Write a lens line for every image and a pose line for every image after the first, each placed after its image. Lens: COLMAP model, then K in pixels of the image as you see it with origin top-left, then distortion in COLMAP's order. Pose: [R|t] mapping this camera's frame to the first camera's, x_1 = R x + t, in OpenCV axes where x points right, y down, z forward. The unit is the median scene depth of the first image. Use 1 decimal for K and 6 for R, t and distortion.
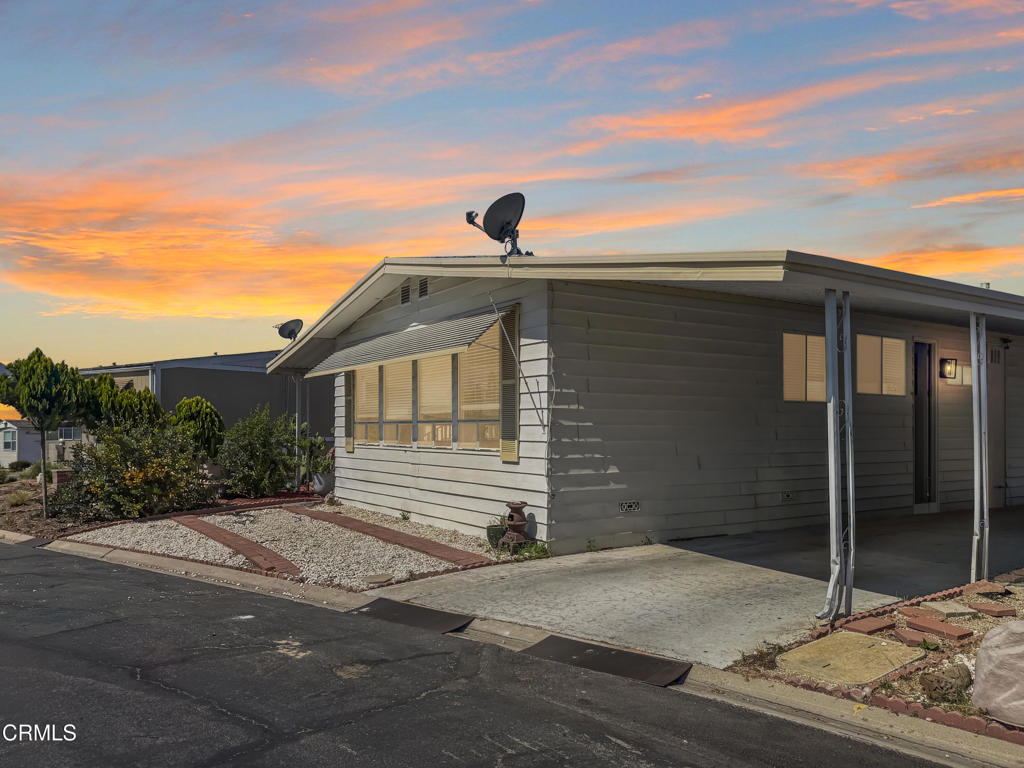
lens RADIAL K [[723.0, 0, 510.8], [0, 723.0, 383.2], [0, 0, 1]] dist [0.000945, 0.000018]
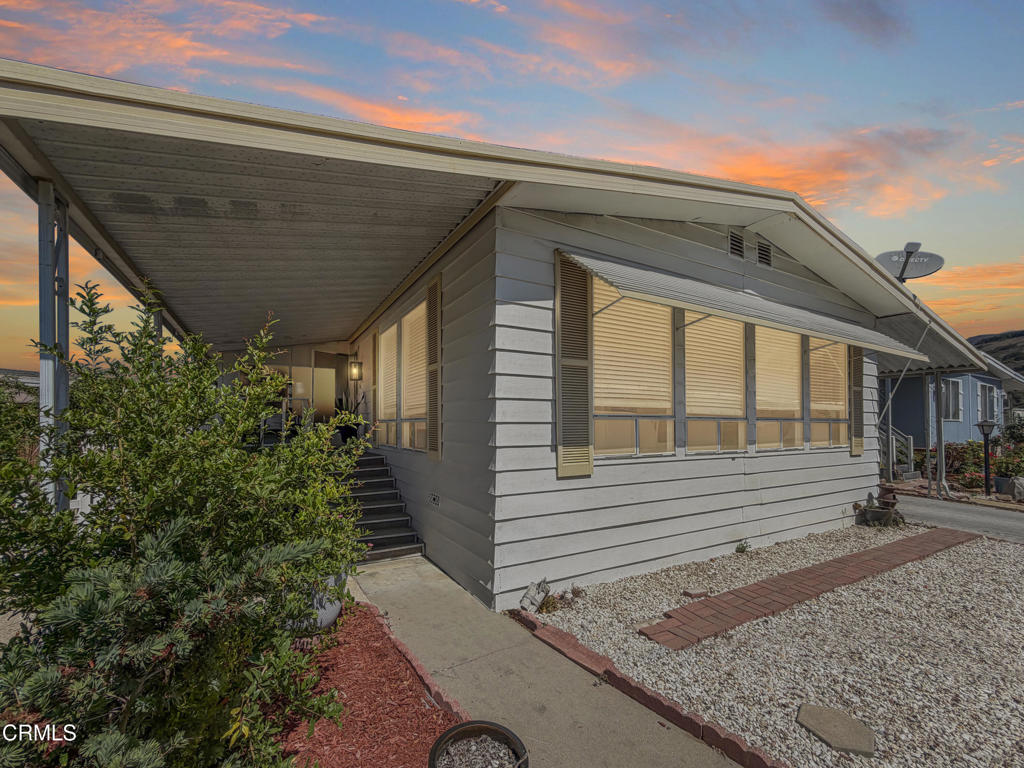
lens RADIAL K [[414.6, 0, 494.1], [0, 414.6, 413.6], [0, 0, 1]] dist [0.004114, -0.001138]
pose [[0.094169, 0.021214, 0.995330, -0.598518], [-0.071633, 0.997326, -0.014480, 0.074318], [-0.992976, -0.069935, 0.095437, 1.235485]]
